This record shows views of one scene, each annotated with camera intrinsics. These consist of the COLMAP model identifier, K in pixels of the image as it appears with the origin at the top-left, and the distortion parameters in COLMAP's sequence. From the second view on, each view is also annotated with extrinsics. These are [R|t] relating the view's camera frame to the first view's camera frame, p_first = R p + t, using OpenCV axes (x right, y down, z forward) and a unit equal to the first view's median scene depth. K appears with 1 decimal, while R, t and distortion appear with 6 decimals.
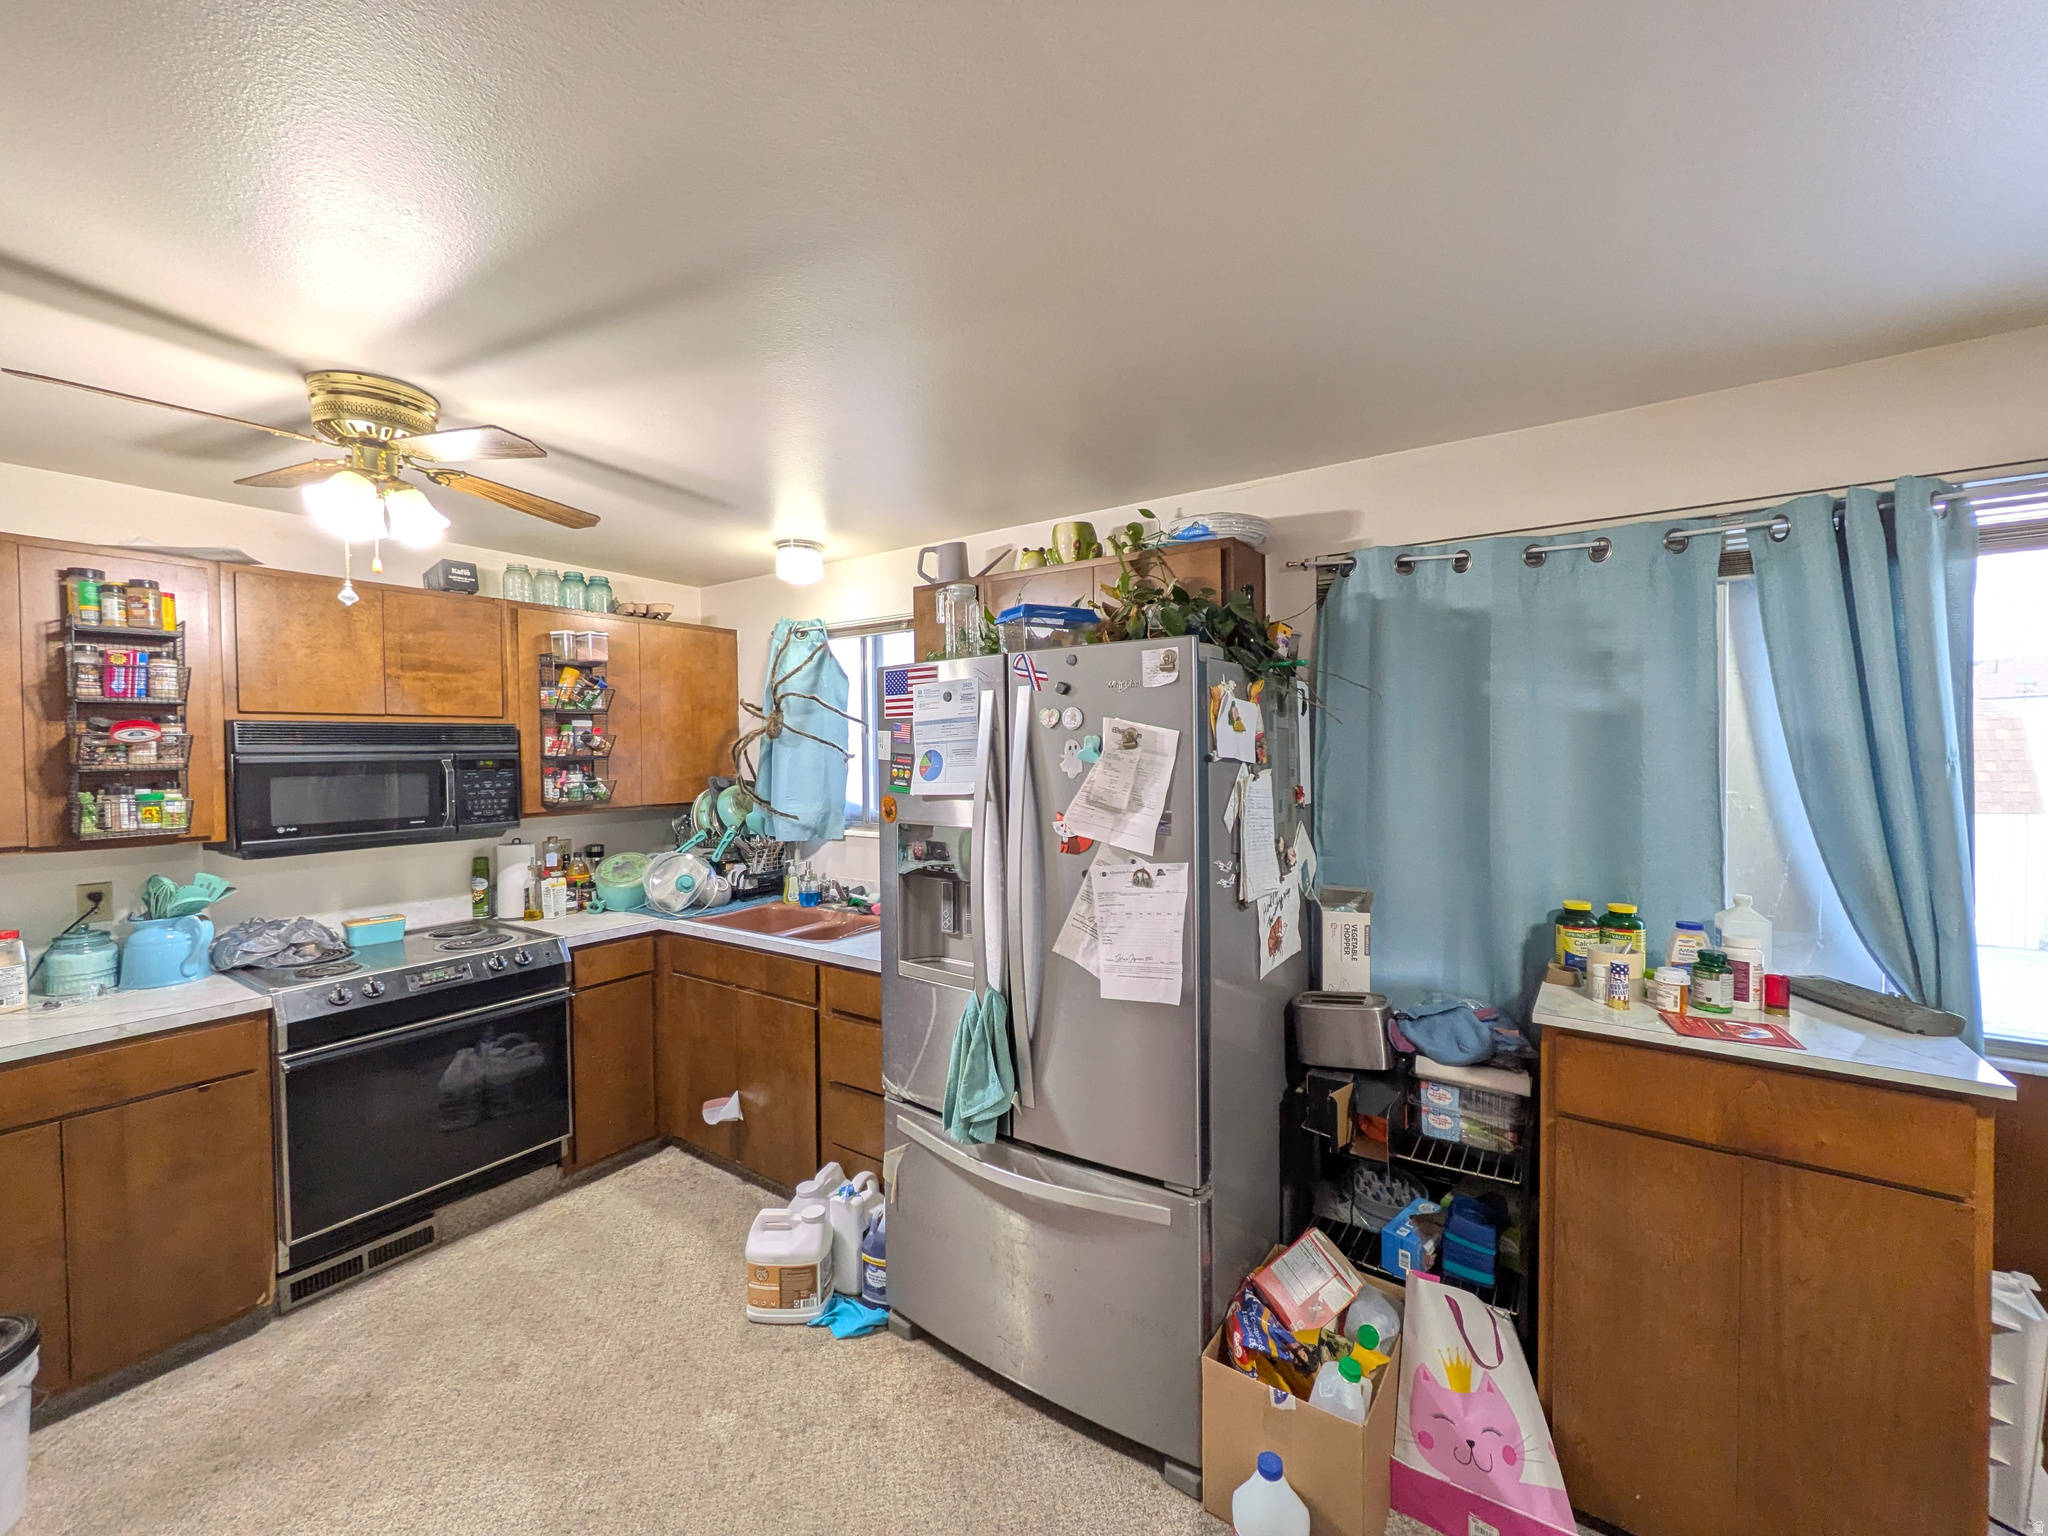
lens RADIAL K [[825.1, 0, 1024.0], [0, 825.1, 768.0], [0, 0, 1]] dist [0.008881, 0.000061]
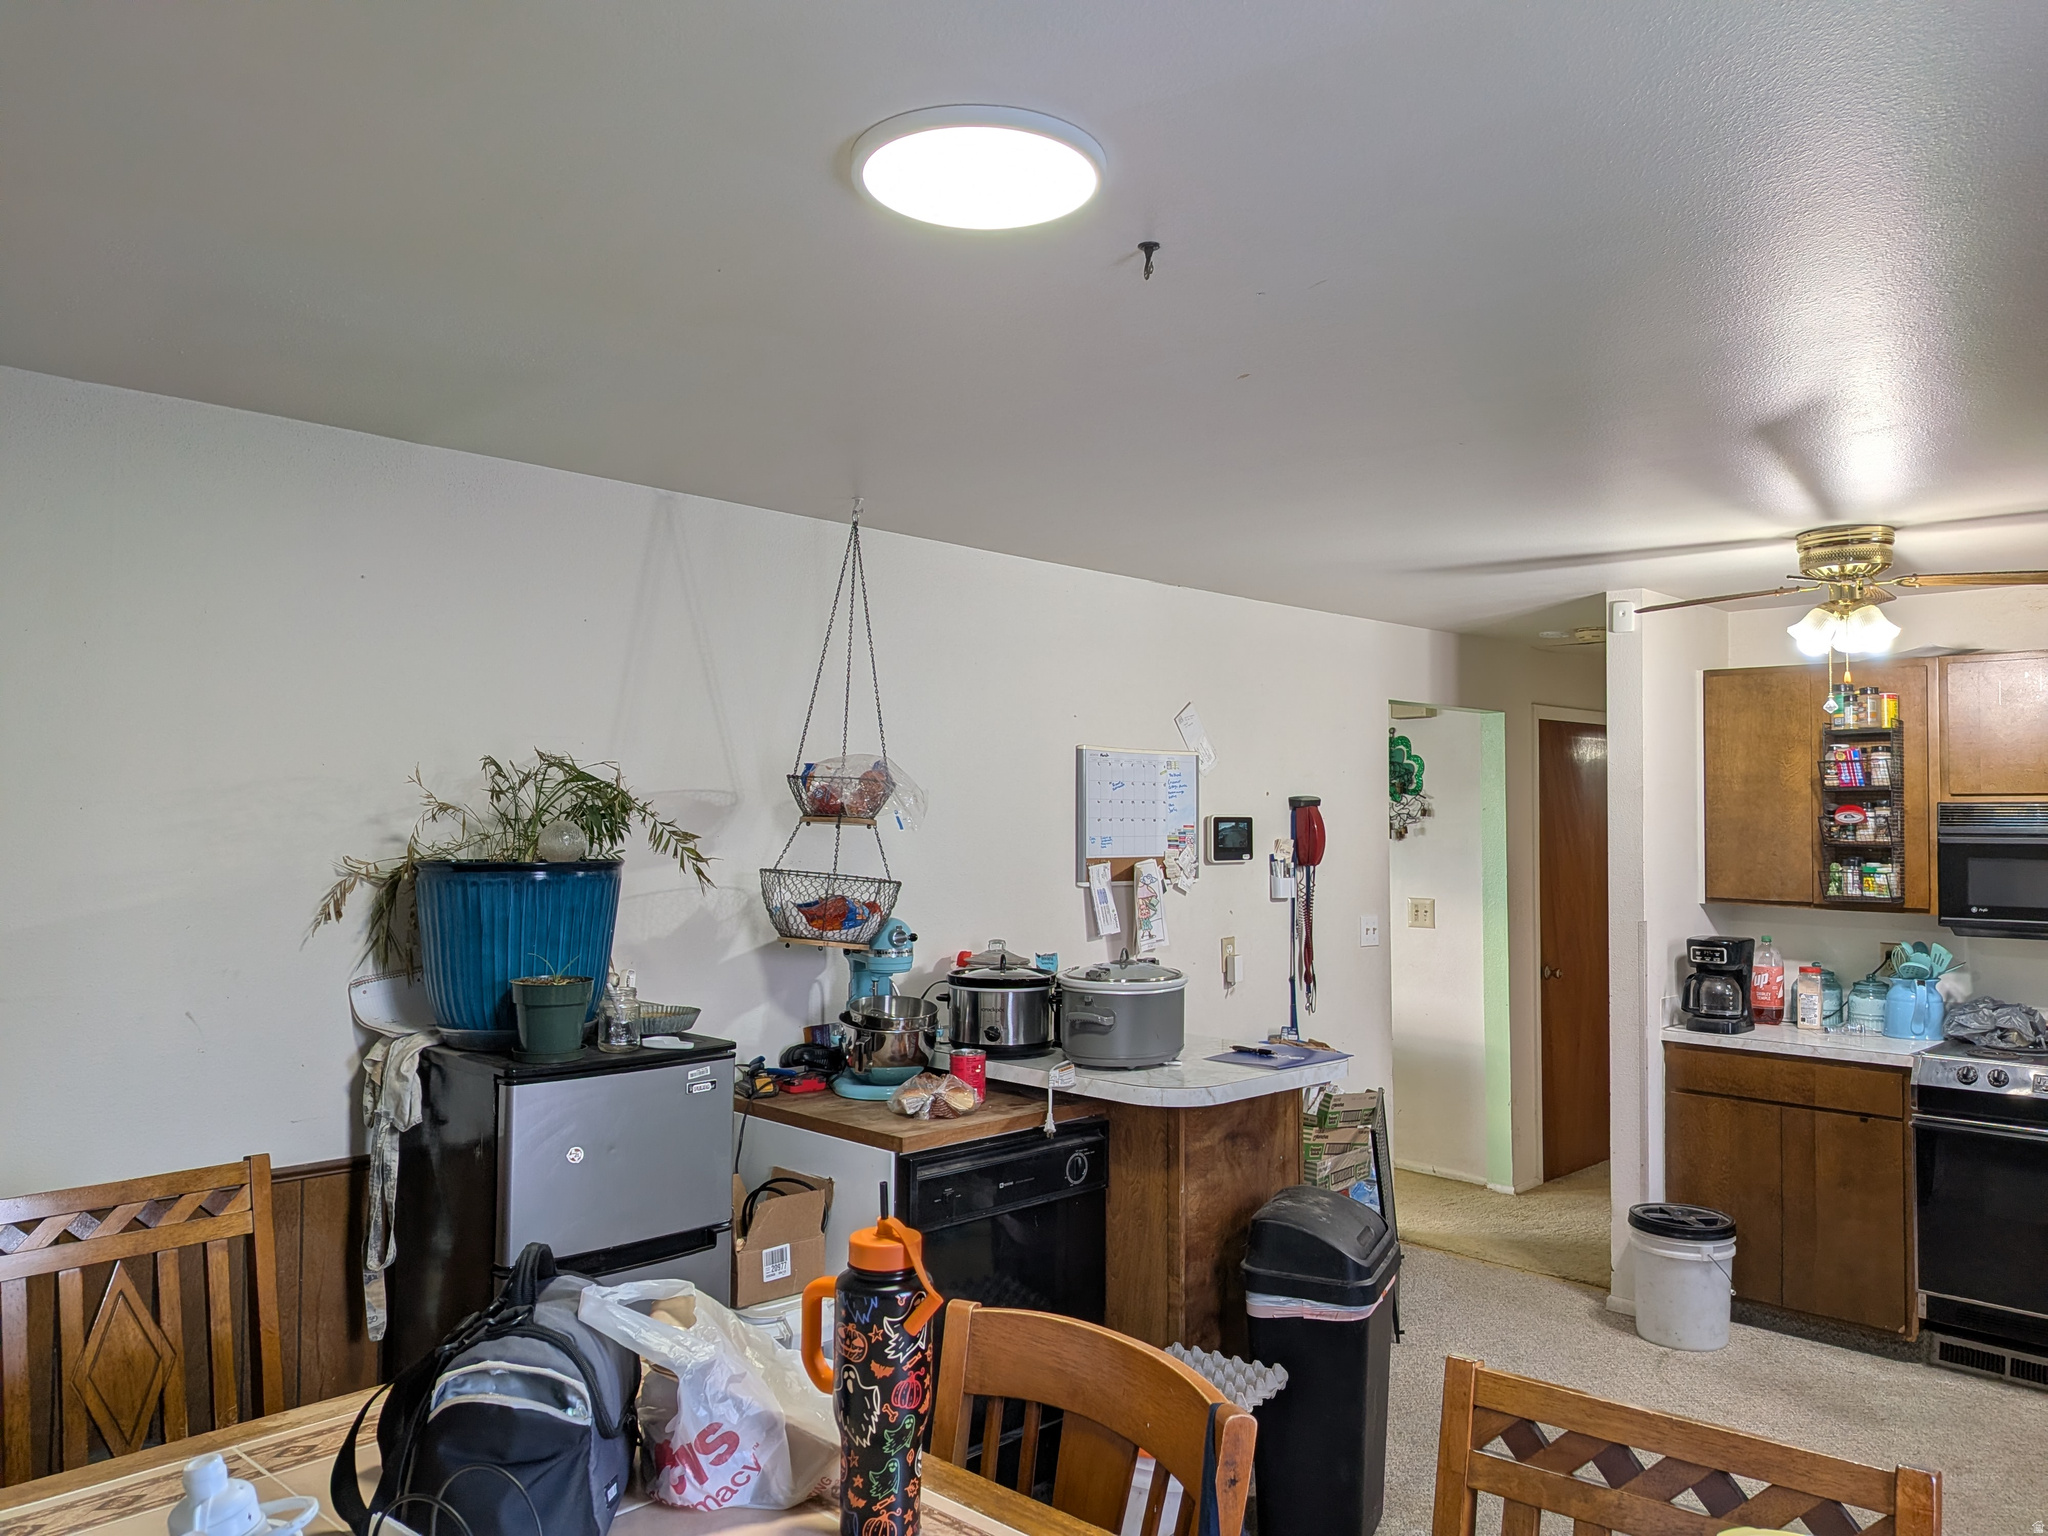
lens RADIAL K [[1470.8, 0, 1024.0], [0, 1470.8, 768.0], [0, 0, 1]] dist [0.000591, 0.000483]
pose [[-0.171514, -0.019173, -0.984995, 1.212555], [-0.032317, 0.999382, -0.013826, -0.040642], [0.984652, 0.029461, -0.172027, 0.170914]]
